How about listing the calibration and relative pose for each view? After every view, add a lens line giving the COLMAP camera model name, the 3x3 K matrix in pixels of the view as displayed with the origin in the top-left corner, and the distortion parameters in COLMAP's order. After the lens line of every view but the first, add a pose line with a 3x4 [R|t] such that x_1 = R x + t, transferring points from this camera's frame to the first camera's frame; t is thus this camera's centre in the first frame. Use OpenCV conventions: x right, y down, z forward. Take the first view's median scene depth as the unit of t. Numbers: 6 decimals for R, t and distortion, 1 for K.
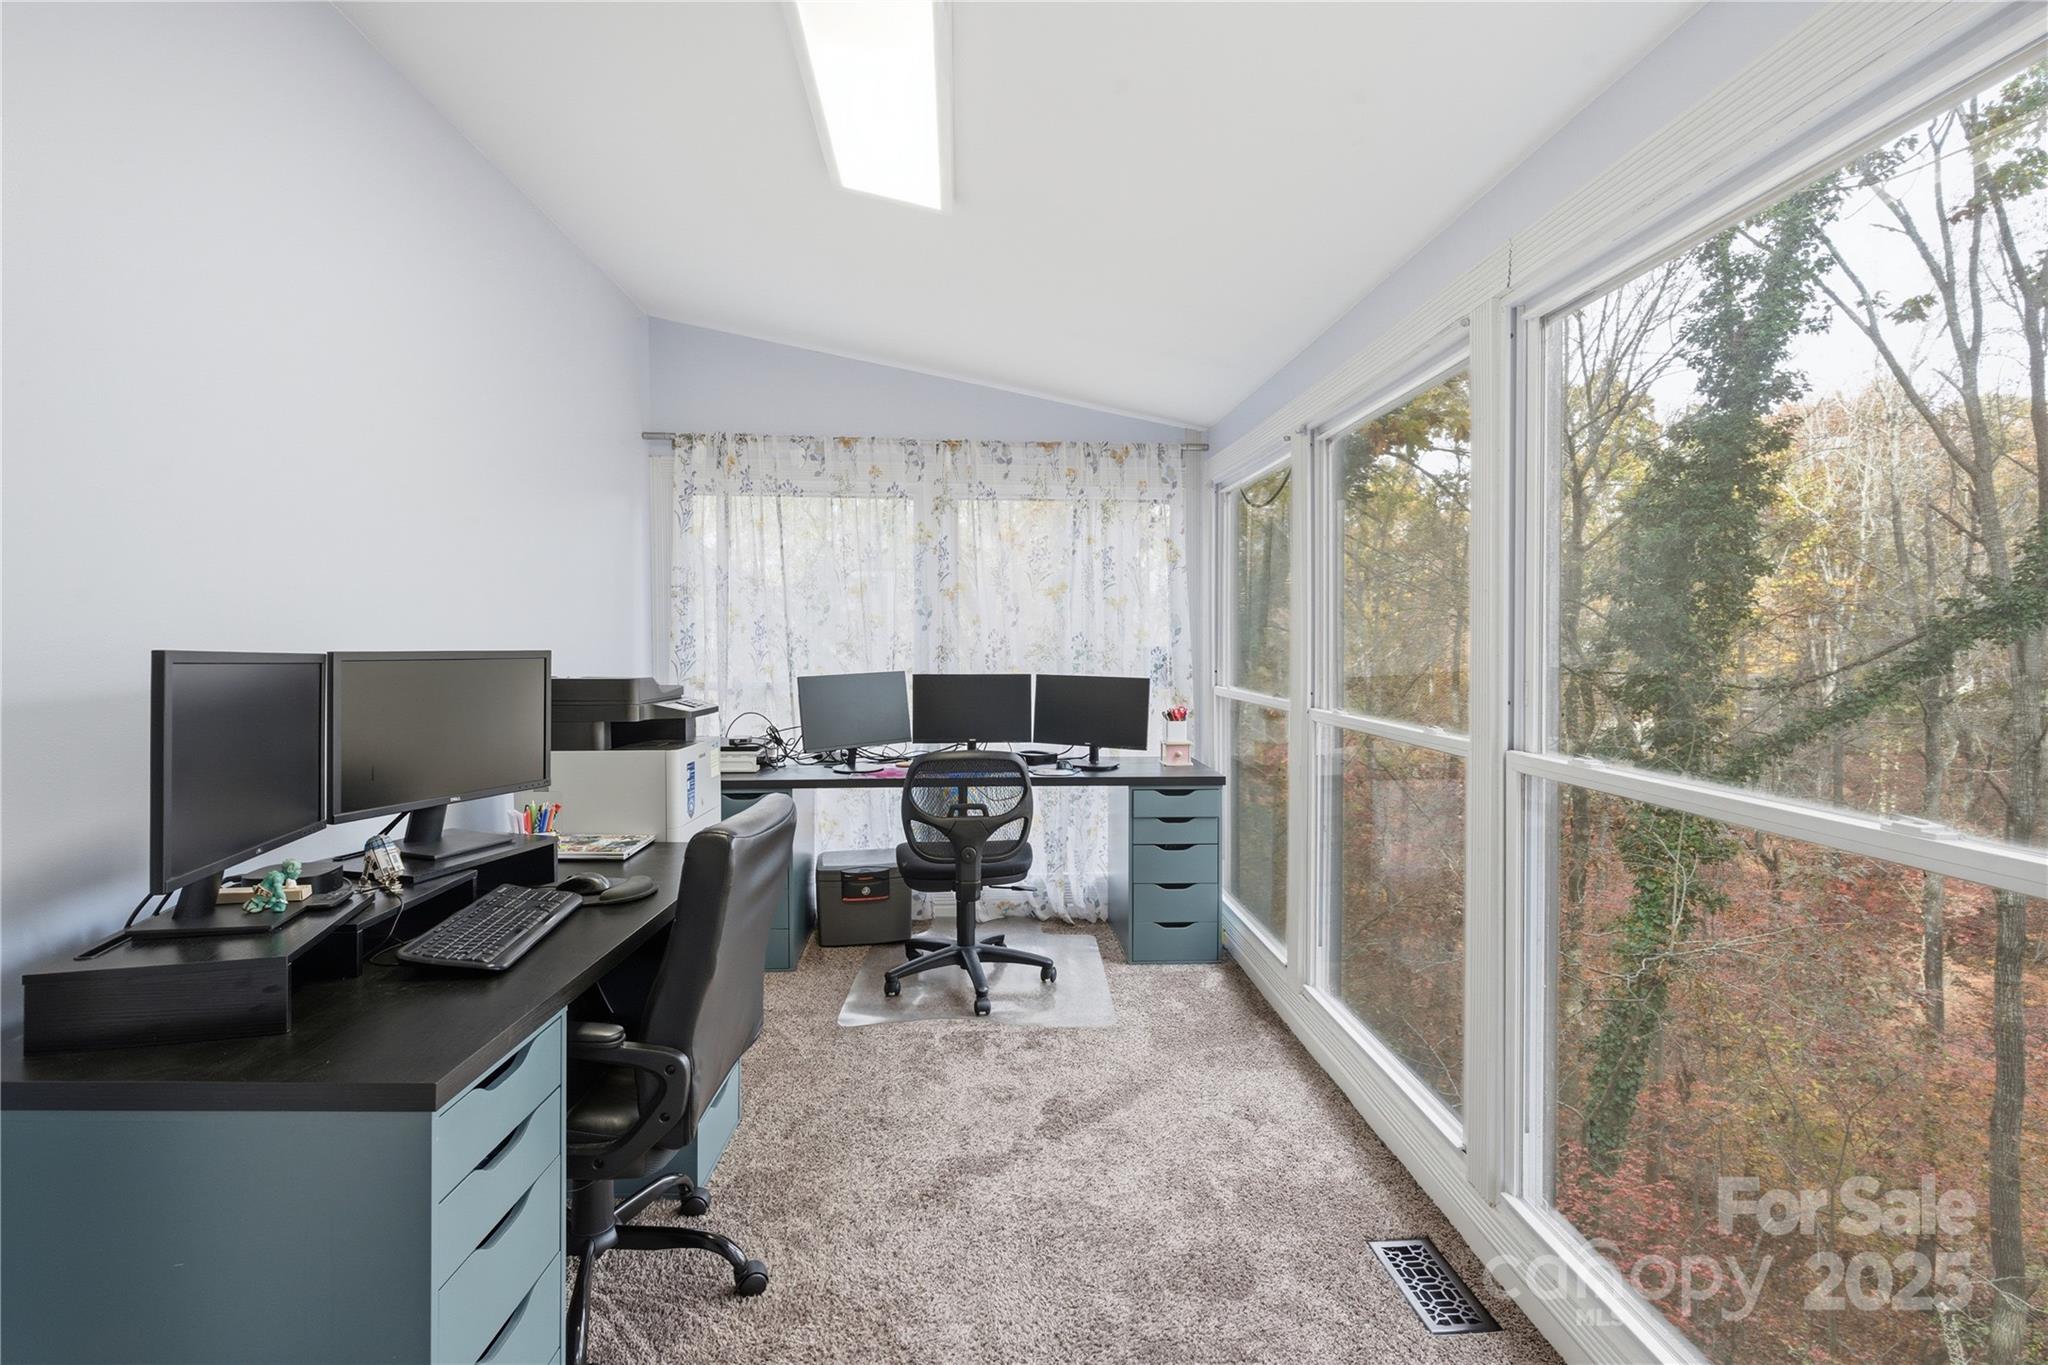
lens RADIAL K [[1006.7, 0, 1017.8], [0, 1006.7, 651.6], [0, 0, 1]] dist [0.004036, -0.000754]
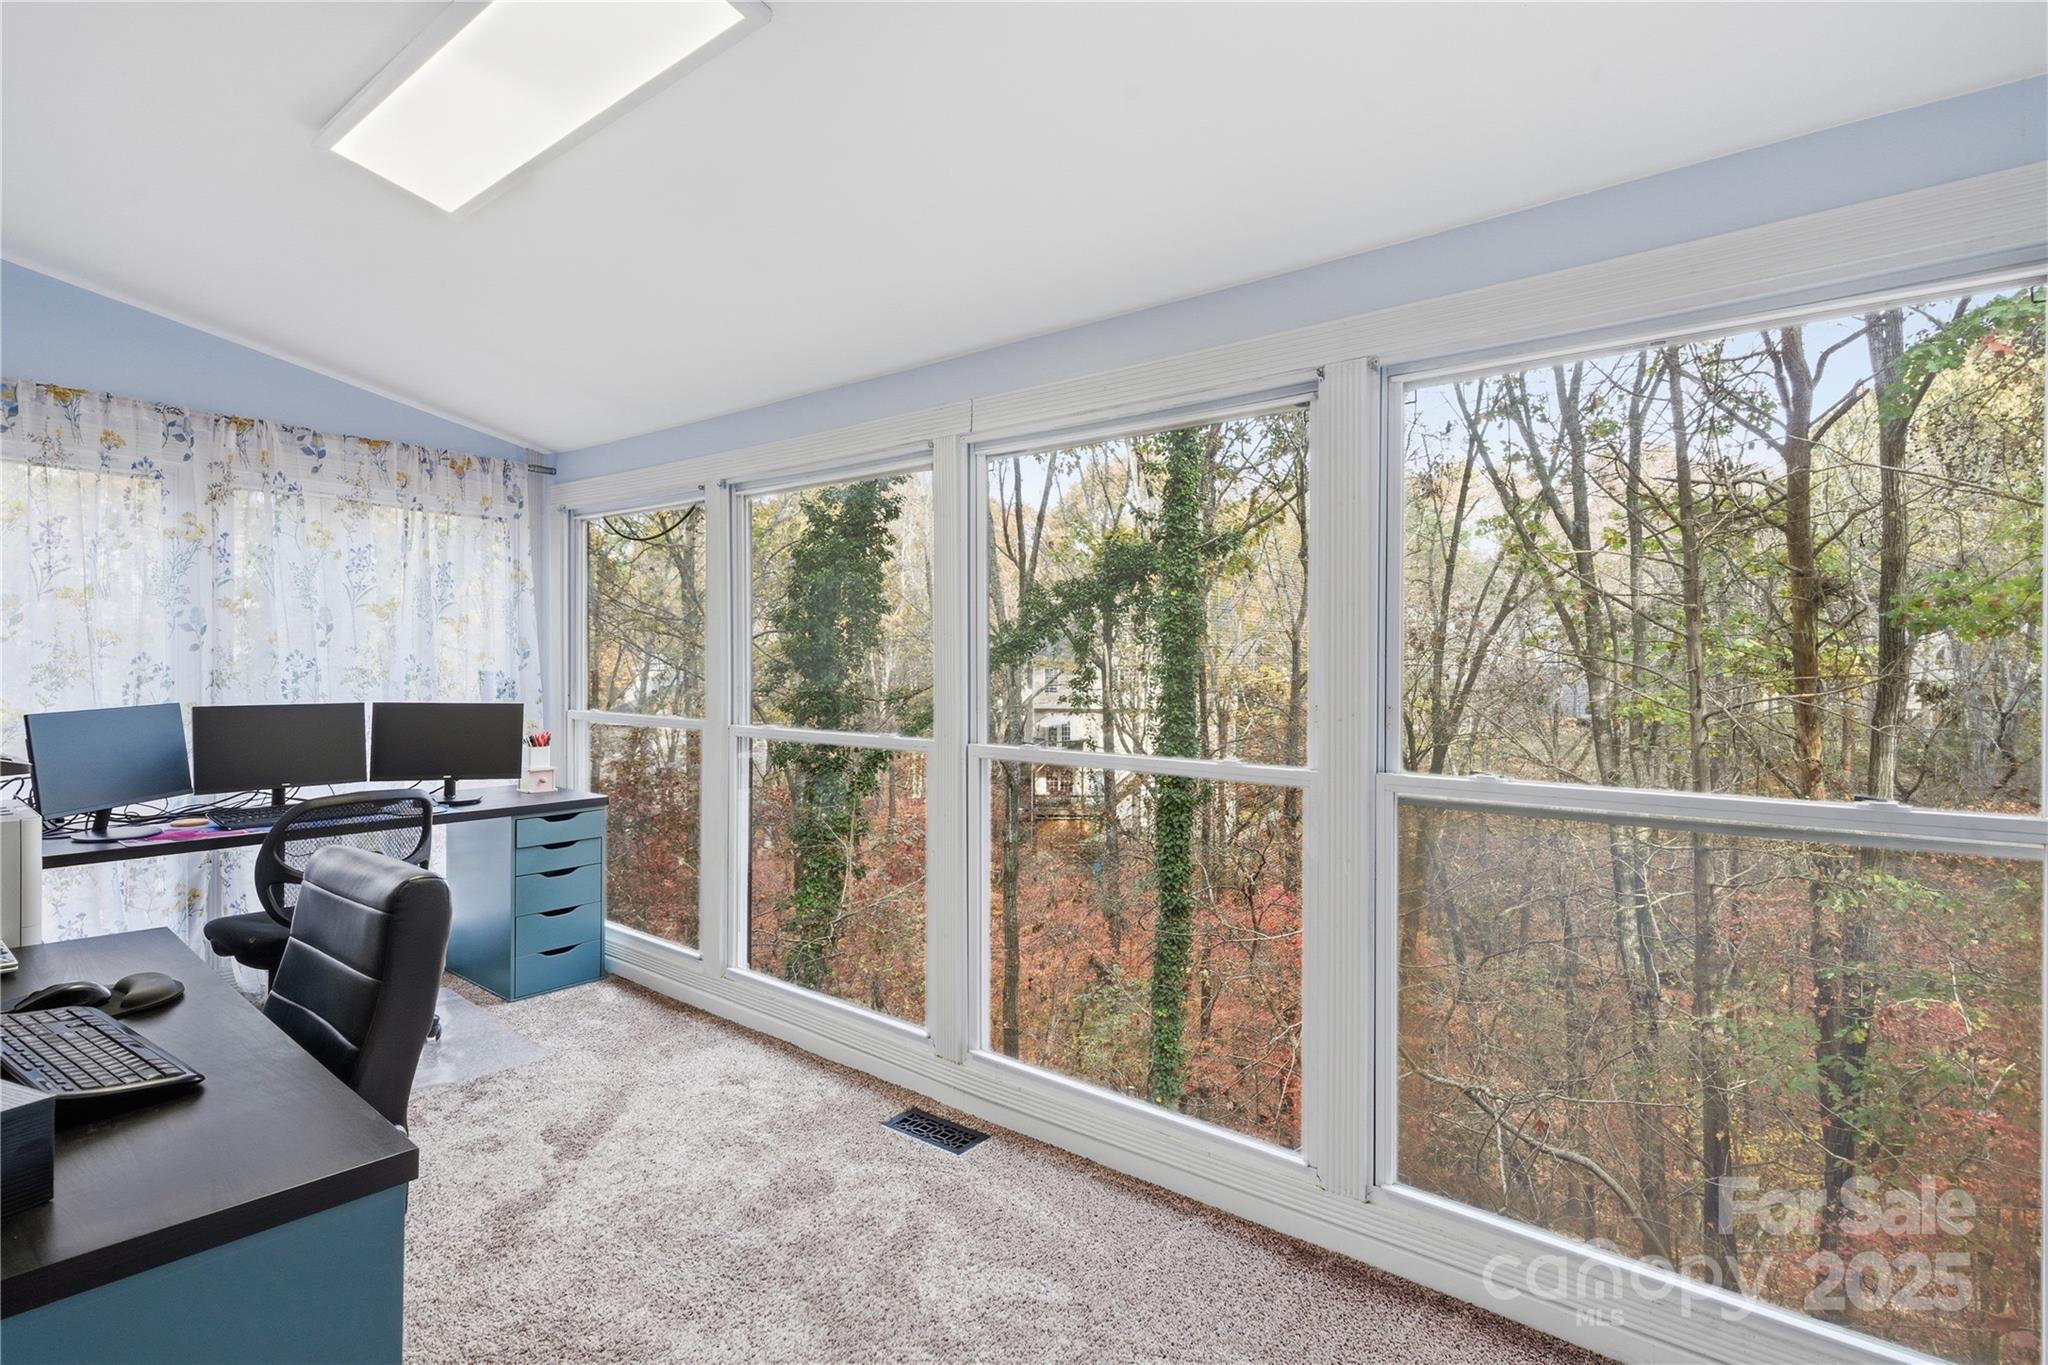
lens RADIAL K [[1020.9, 0, 1032.2], [0, 1020.9, 638.6], [0, 0, 1]] dist [0.000202, -0.001712]
pose [[0.655840, 0.022456, 0.754566, -0.267832], [0.000458, 0.999545, -0.030145, -0.006217], [-0.754900, 0.020116, 0.655532, -0.019988]]
